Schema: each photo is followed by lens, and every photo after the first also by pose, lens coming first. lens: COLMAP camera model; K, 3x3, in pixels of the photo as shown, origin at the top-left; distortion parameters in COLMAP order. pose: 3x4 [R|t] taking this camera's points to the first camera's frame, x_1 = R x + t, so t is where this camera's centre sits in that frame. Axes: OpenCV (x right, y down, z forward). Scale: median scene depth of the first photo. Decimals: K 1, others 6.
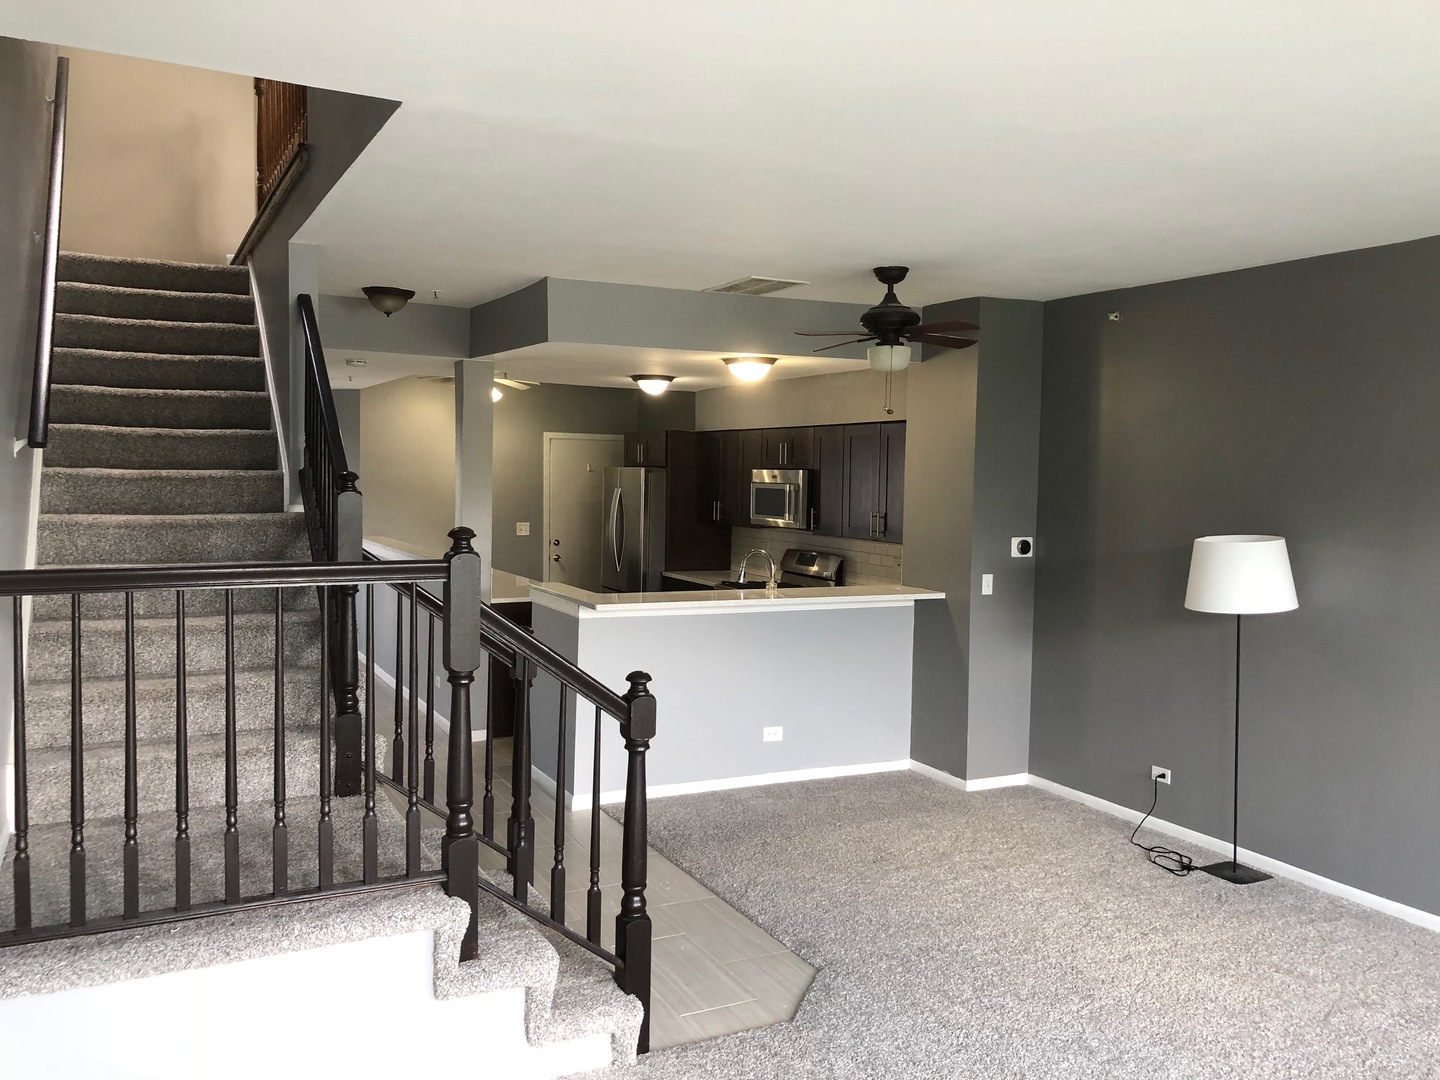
lens RADIAL K [[1187.5, 0, 719.9], [0, 1187.5, 538.1], [0, 0, 1]] dist [0.024710, -0.033565]
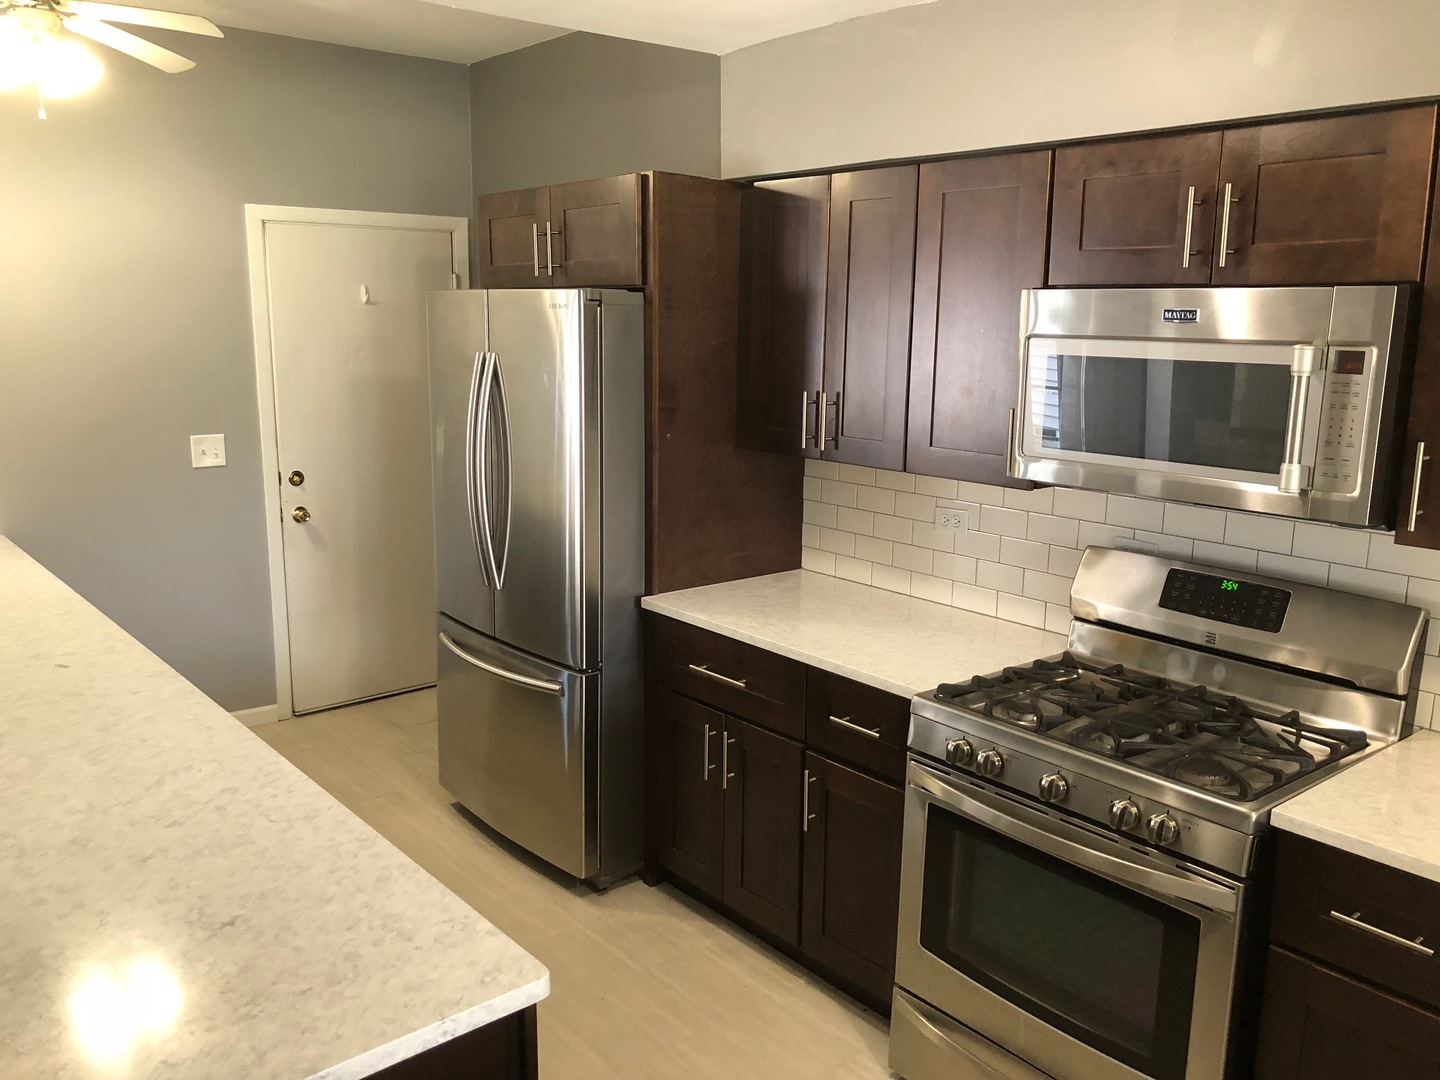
lens RADIAL K [[1187.5, 0, 706.3], [0, 1187.5, 544.2], [0, 0, 1]] dist [0.024710, -0.033565]
pose [[0.977023, -0.047025, 0.207881, -0.085290], [0.017390, 0.989692, 0.142151, -0.030274], [-0.212423, -0.135270, 0.967770, 0.564099]]
